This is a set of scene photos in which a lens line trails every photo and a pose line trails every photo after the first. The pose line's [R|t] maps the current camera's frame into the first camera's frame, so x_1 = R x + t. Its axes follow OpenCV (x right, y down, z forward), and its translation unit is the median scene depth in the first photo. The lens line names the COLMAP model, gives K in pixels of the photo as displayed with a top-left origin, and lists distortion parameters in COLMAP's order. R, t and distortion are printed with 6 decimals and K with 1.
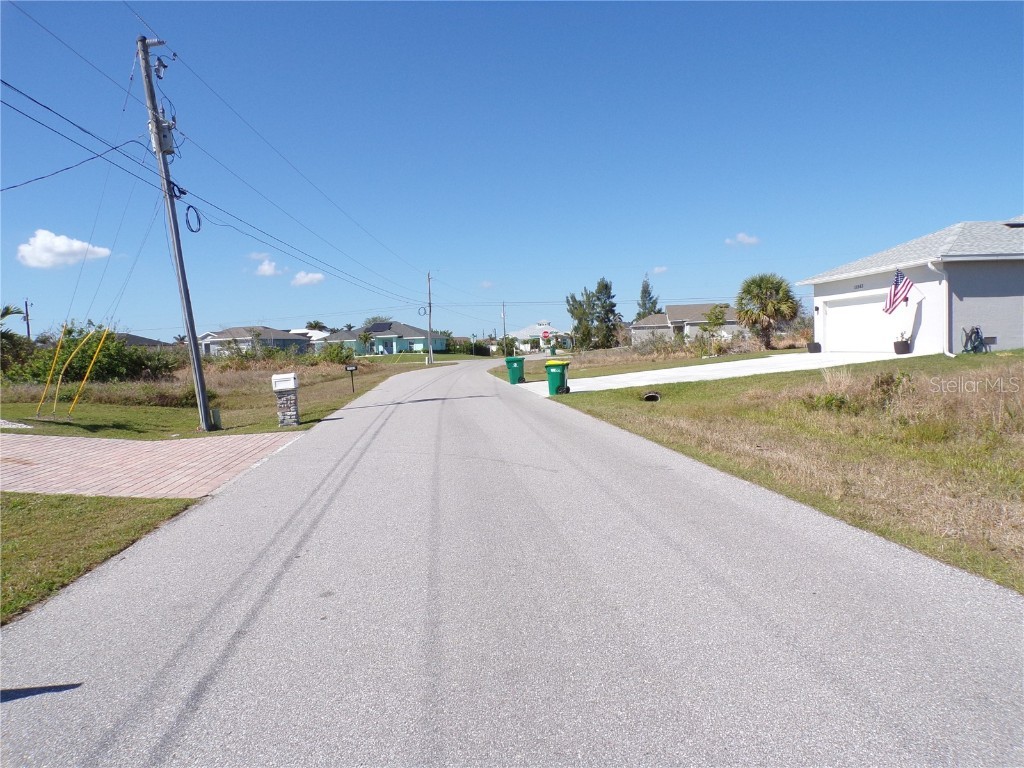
lens RADIAL K [[723.0, 0, 511.2], [0, 723.0, 390.2], [0, 0, 1]] dist [0.029687, 0.006102]
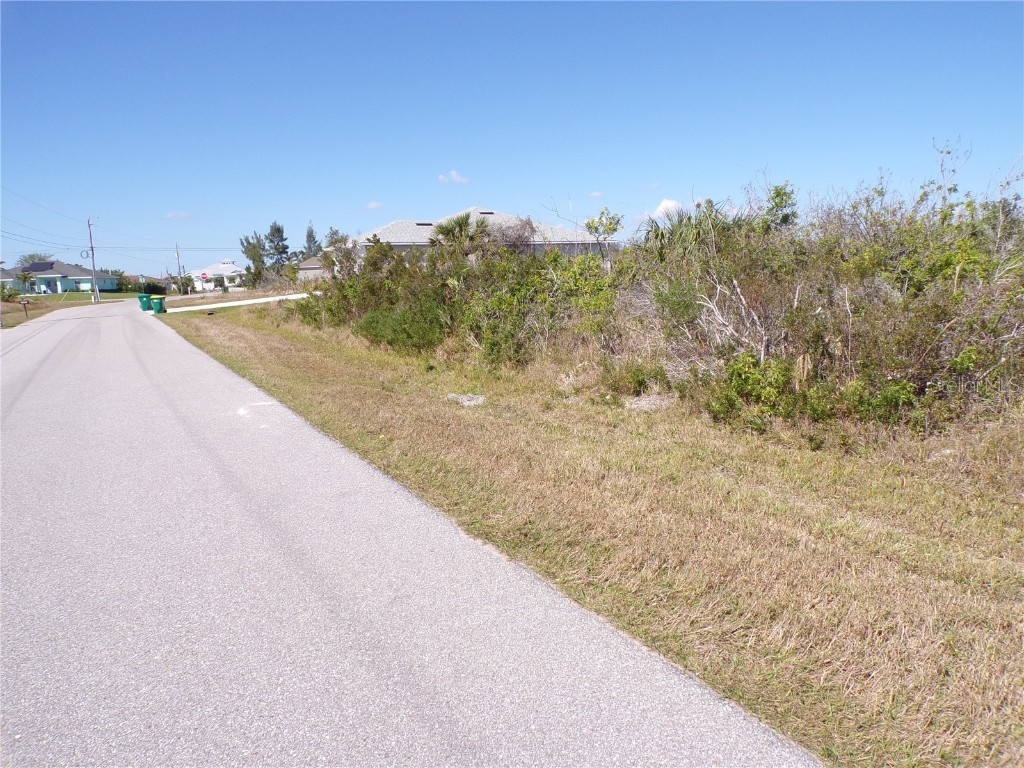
lens RADIAL K [[723.0, 0, 511.2], [0, 723.0, 390.2], [0, 0, 1]] dist [0.029687, 0.006102]
pose [[0.925758, -0.064252, 0.372617, 0.034658], [0.031806, 0.995197, 0.092587, 0.010613], [-0.376776, -0.073862, 0.923355, -0.203339]]
